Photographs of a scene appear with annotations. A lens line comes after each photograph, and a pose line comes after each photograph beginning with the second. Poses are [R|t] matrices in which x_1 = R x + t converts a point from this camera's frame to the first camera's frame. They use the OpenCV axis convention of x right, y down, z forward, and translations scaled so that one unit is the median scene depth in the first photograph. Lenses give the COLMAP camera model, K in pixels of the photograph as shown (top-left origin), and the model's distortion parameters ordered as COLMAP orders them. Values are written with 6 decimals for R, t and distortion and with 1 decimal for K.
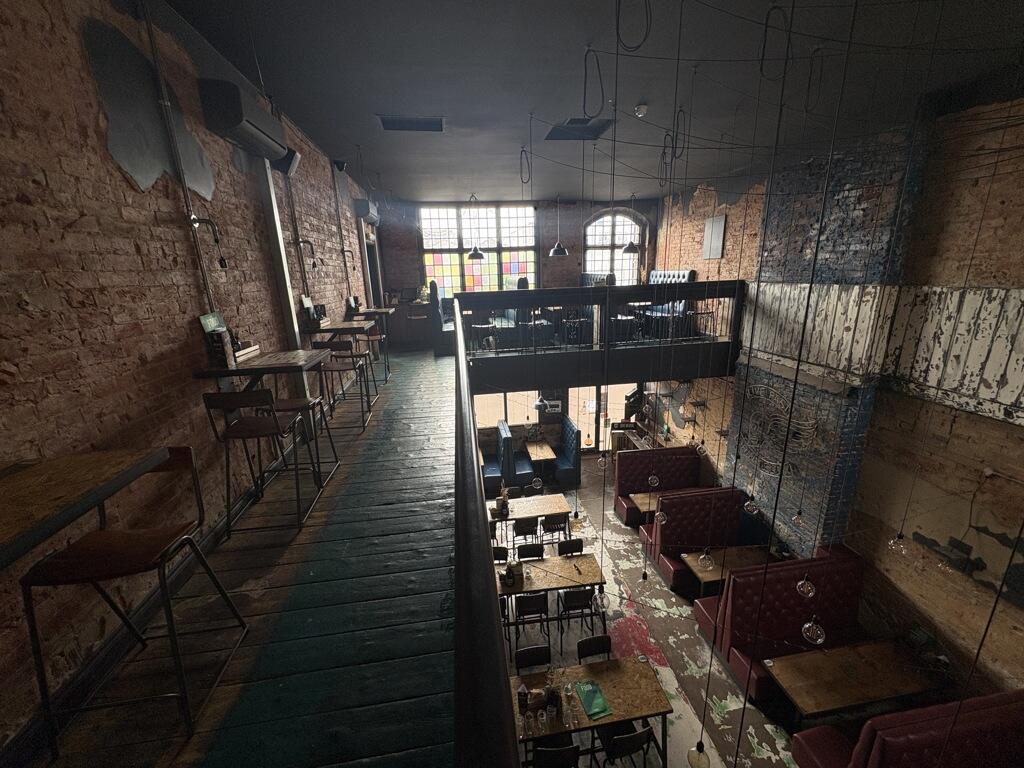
lens RADIAL K [[408.9, 0, 512.2], [0, 408.9, 383.6], [0, 0, 1]] dist [-0.000865, 0.000449]
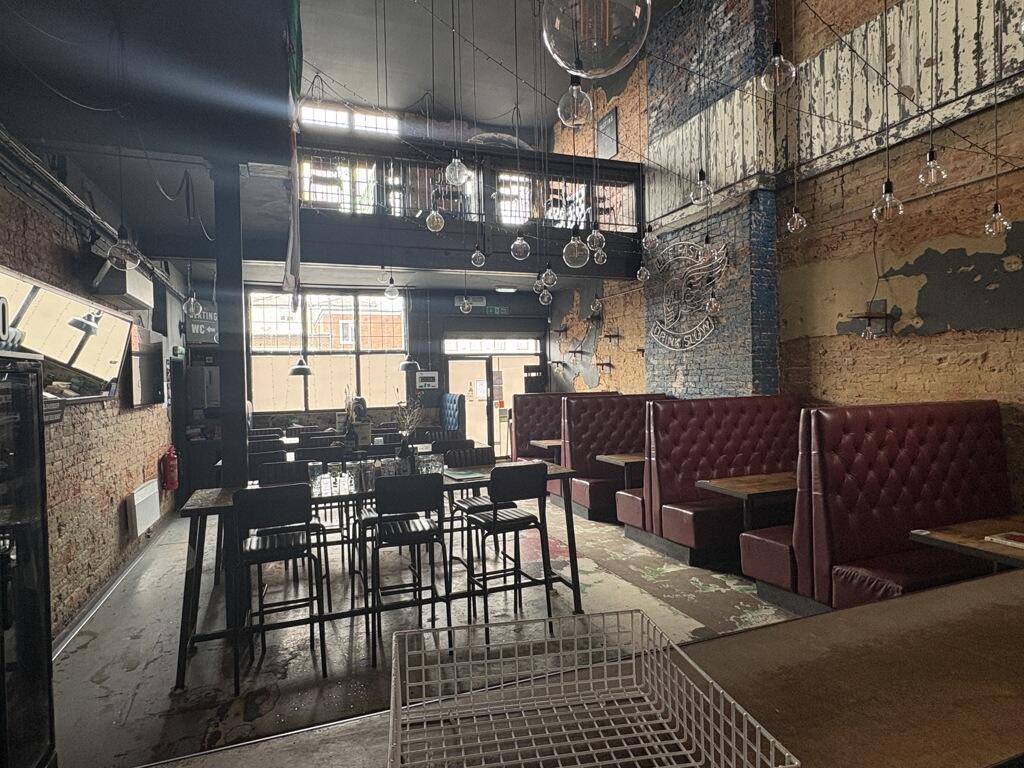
lens RADIAL K [[588.5, 0, 509.4], [0, 588.5, 383.2], [0, 0, 1]] dist [0.008124, -0.001730]
pose [[0.976820, 0.007758, 0.213920, 0.047335], [0.049447, 0.964137, -0.260757, 0.737343], [-0.208271, 0.265290, 0.941405, 0.011830]]
